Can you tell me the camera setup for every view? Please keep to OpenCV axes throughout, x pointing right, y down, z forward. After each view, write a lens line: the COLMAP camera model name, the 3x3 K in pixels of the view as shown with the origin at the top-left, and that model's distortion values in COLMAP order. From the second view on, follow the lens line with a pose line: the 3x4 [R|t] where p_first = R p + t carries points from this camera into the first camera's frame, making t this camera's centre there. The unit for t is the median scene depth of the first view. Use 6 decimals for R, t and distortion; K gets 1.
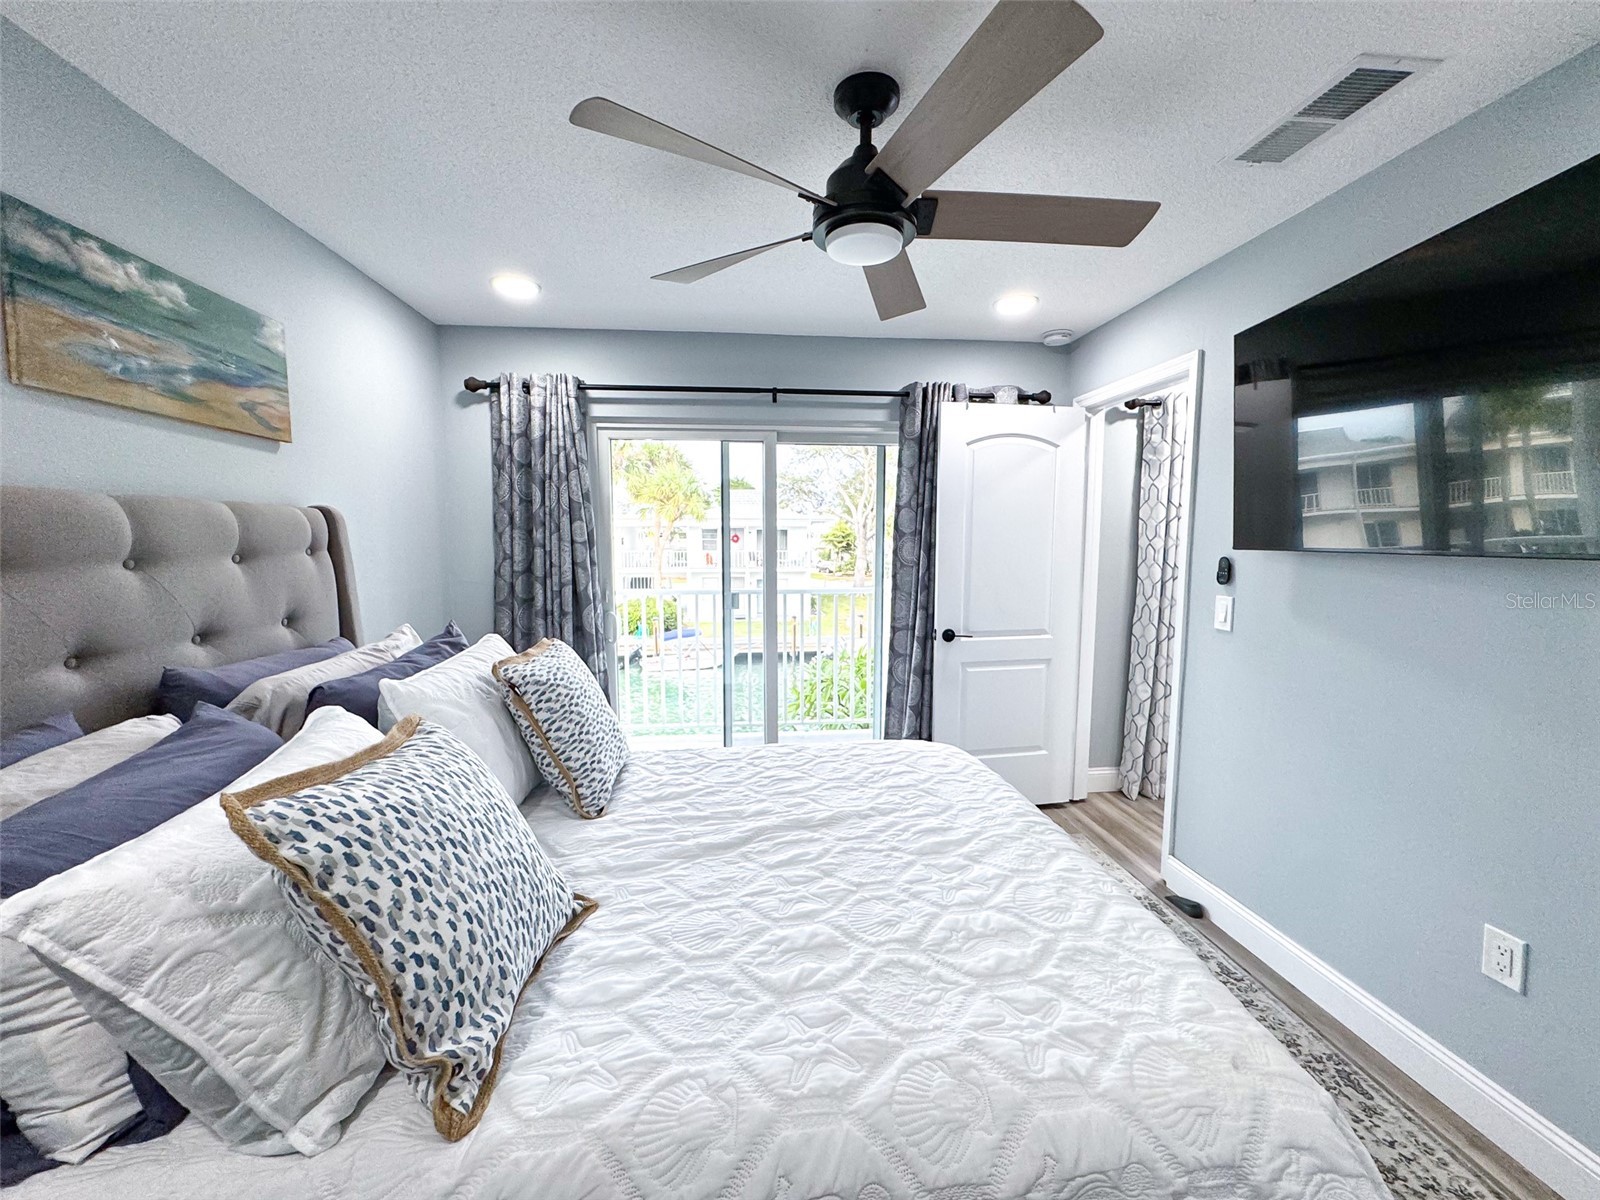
lens RADIAL K [[650.5, 0, 799.6], [0, 650.5, 599.9], [0, 0, 1]] dist [-0.000728, -0.000390]
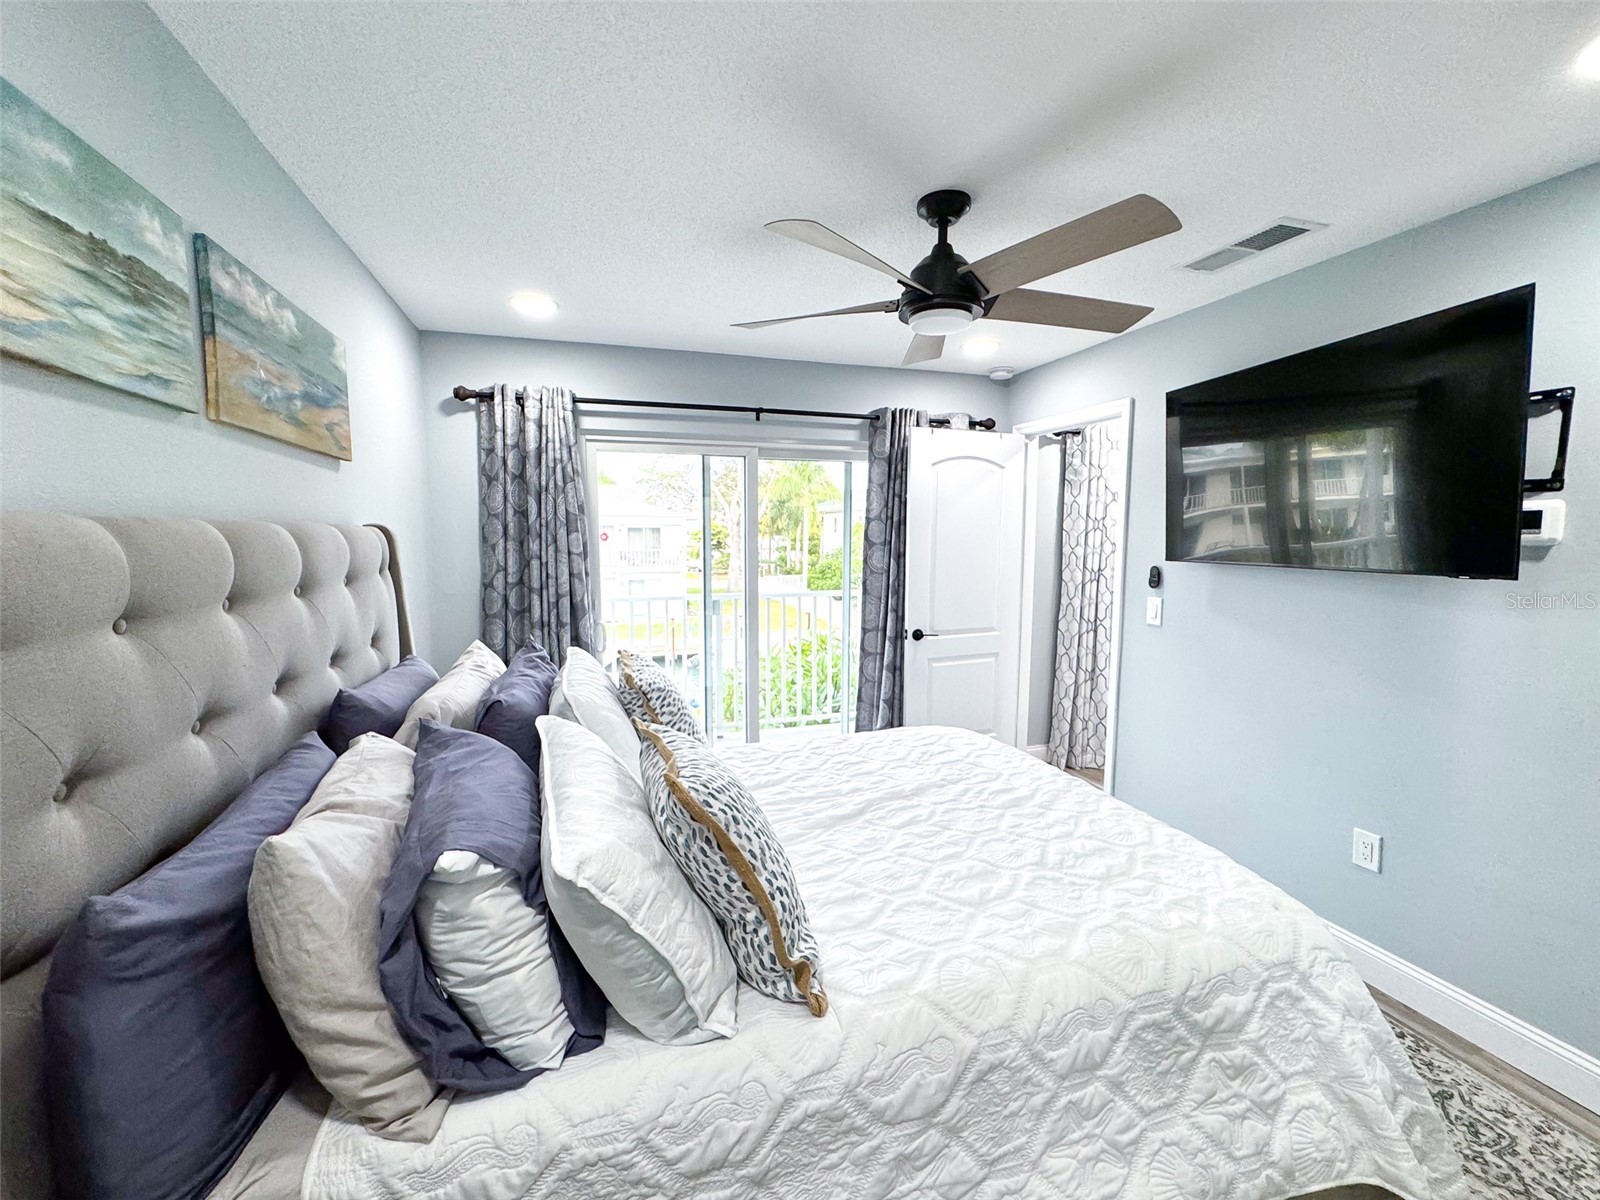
lens RADIAL K [[670.1, 0, 805.3], [0, 670.1, 599.7], [0, 0, 1]] dist [-0.001962, -0.000210]
pose [[0.978573, -0.018625, 0.205055, -0.207592], [0.018462, 0.999826, 0.002706, -0.013325], [-0.205069, 0.001138, 0.978747, -0.094402]]
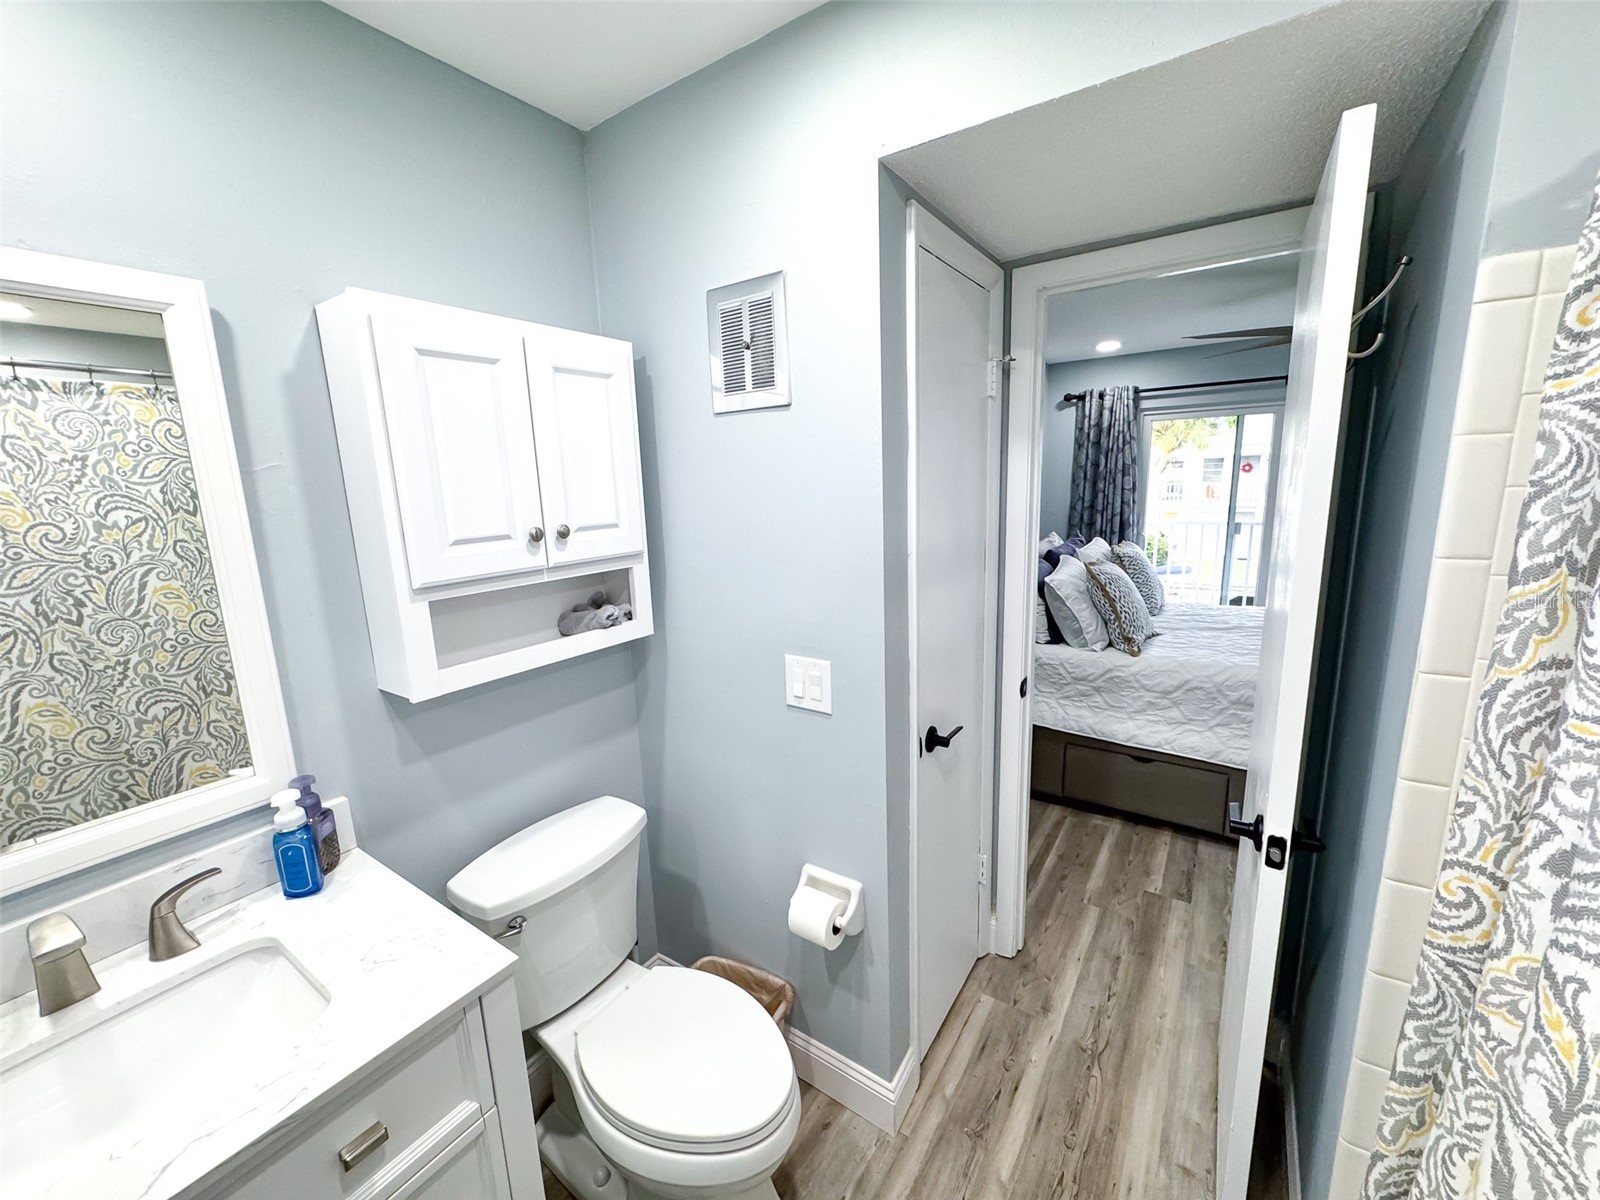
lens RADIAL K [[637.3, 0, 800.0], [0, 637.3, 600.0], [0, 0, 1]] dist [-0.001358, 0.000181]
pose [[0.763633, 0.097131, -0.638303, 0.084617], [-0.030076, 0.992897, 0.115109, 0.029035], [0.644950, -0.068703, 0.761130, -0.781366]]
